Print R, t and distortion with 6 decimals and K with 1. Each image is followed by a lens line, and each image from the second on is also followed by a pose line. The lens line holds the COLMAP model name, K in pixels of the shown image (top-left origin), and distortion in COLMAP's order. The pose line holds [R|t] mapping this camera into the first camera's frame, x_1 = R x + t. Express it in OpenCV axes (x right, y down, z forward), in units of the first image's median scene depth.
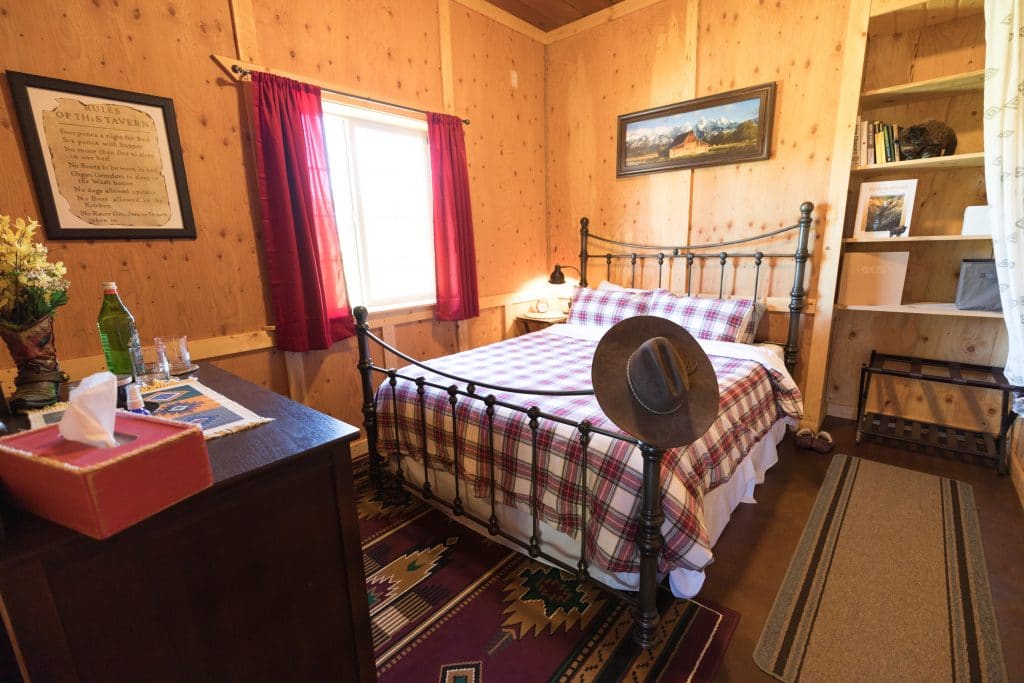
lens RADIAL K [[459.3, 0, 510.5], [0, 459.3, 343.1], [0, 0, 1]] dist [0.002686, -0.000171]
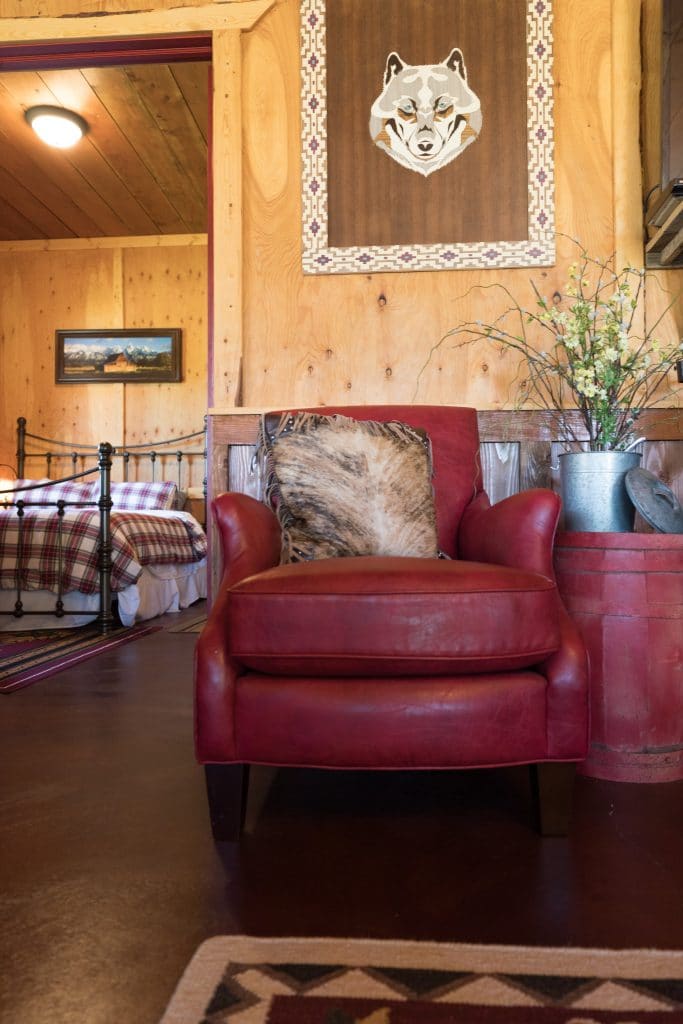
lens RADIAL K [[732.4, 0, 343.2], [0, 732.4, 513.9], [0, 0, 1]] dist [0.030771, -0.001506]
pose [[0.801182, 0.038757, 0.597165, -0.269669], [0.106482, 0.972743, -0.205994, 0.397799], [-0.588871, 0.228626, 0.775217, -0.721310]]
